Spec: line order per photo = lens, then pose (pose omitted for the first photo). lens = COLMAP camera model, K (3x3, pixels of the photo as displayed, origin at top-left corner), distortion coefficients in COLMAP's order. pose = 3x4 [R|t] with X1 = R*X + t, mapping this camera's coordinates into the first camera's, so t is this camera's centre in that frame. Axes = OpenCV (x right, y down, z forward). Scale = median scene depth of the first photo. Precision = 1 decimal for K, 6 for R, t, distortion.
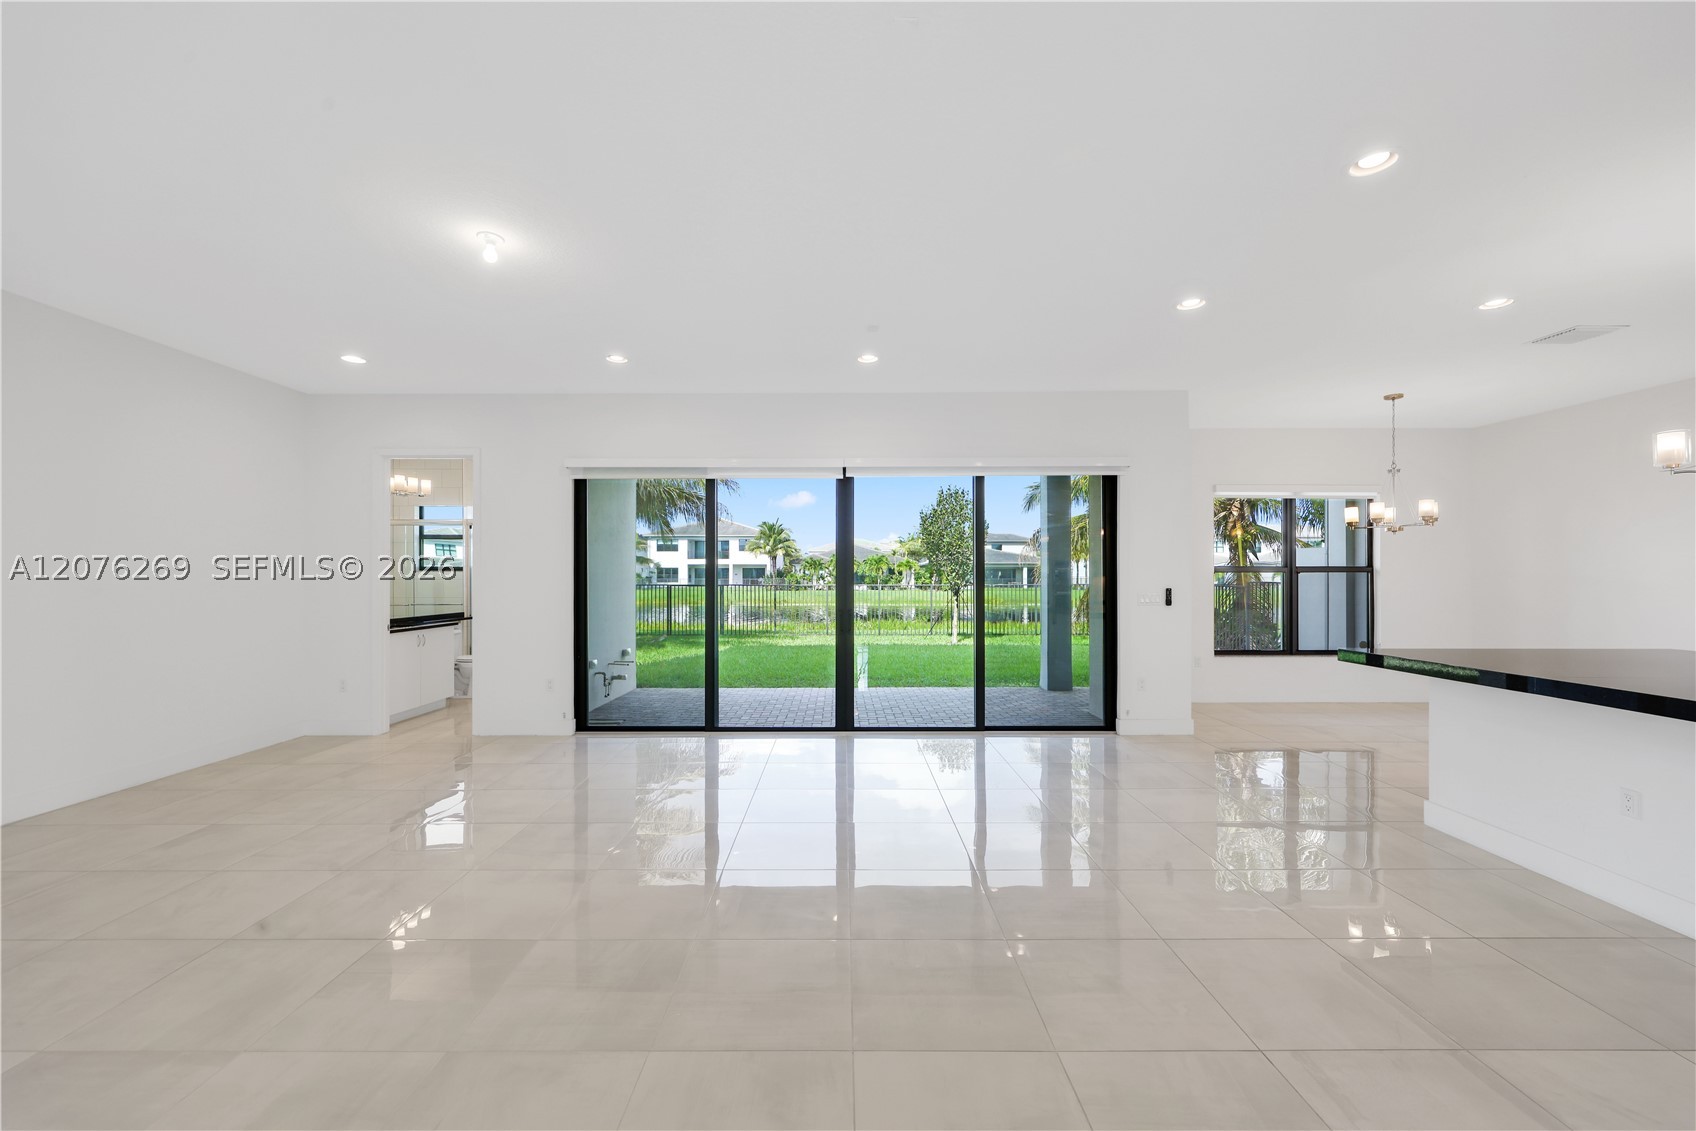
lens RADIAL K [[658.0, 0, 852.1], [0, 658.0, 575.7], [0, 0, 1]] dist [0.001353, 0.000040]
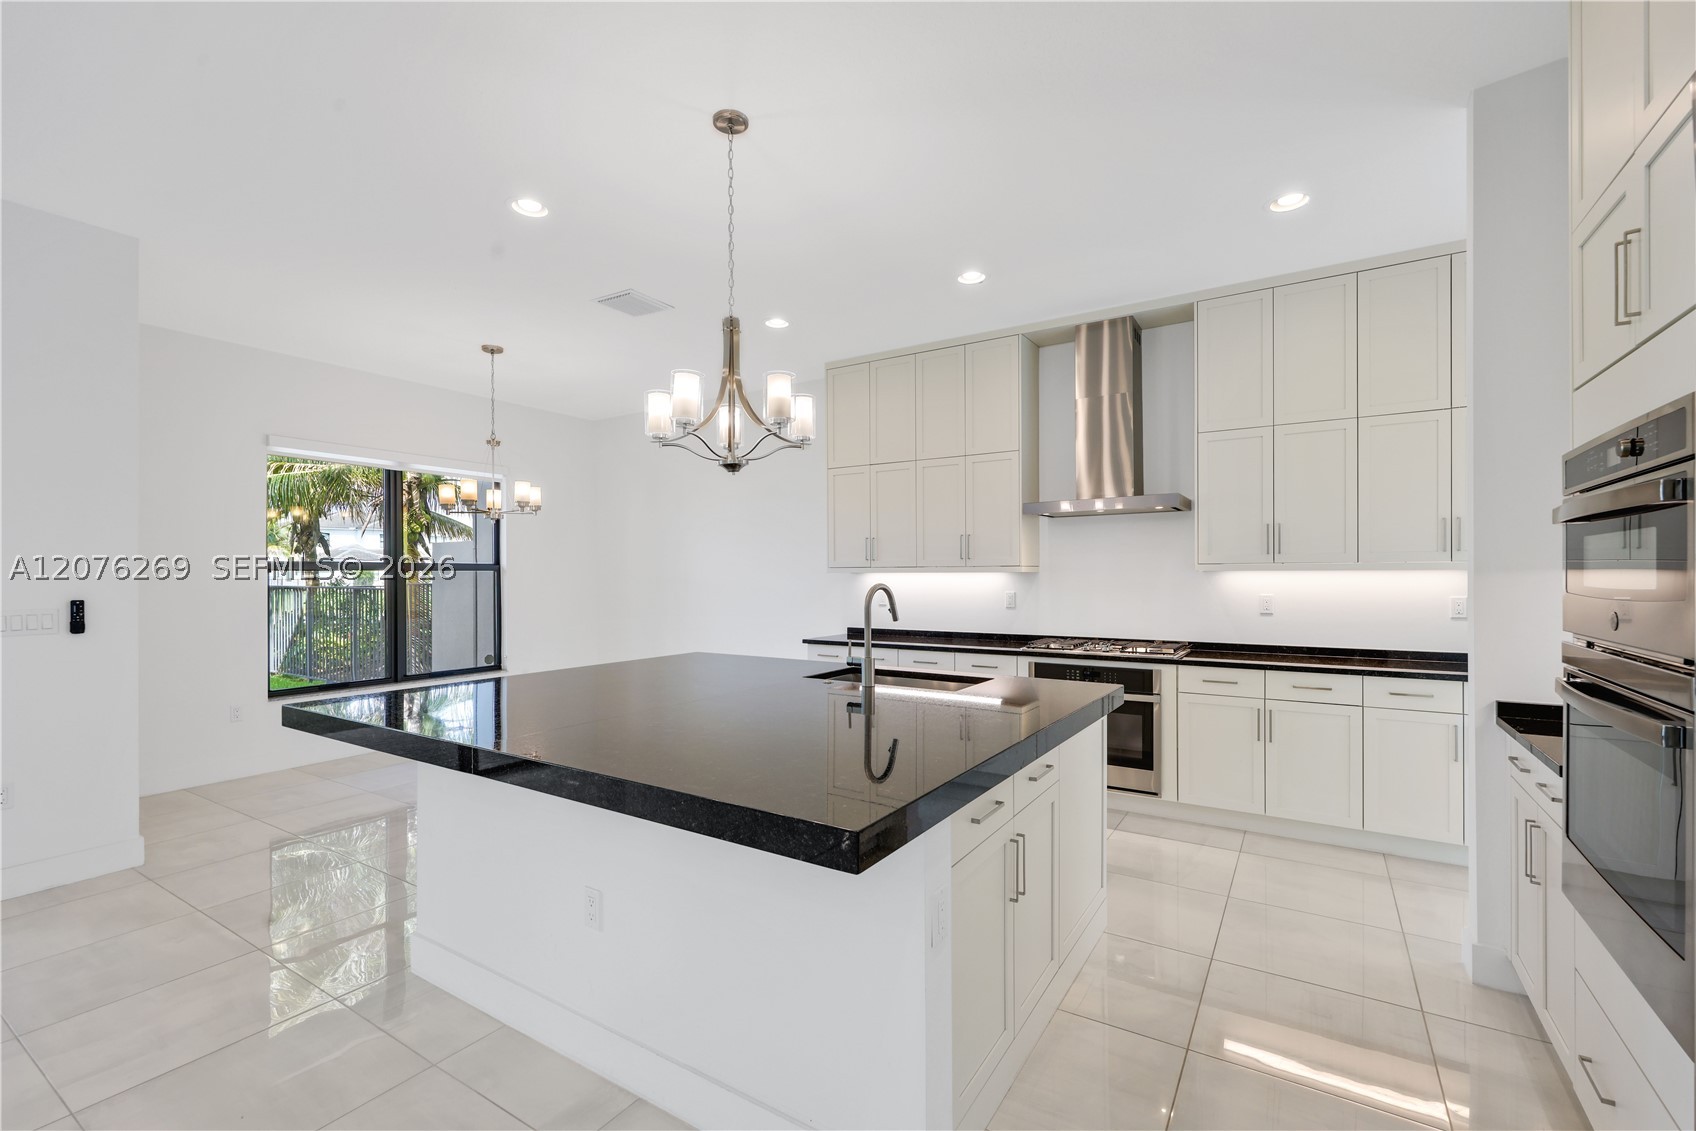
lens RADIAL K [[725.7, 0, 852.4], [0, 725.7, 573.1], [0, 0, 1]] dist [-0.011759, -0.000076]
pose [[0.531313, -0.000216, 0.847175, 0.249097], [0.003291, 0.999993, -0.001809, 0.000466], [-0.847169, 0.003749, 0.531310, 0.135803]]
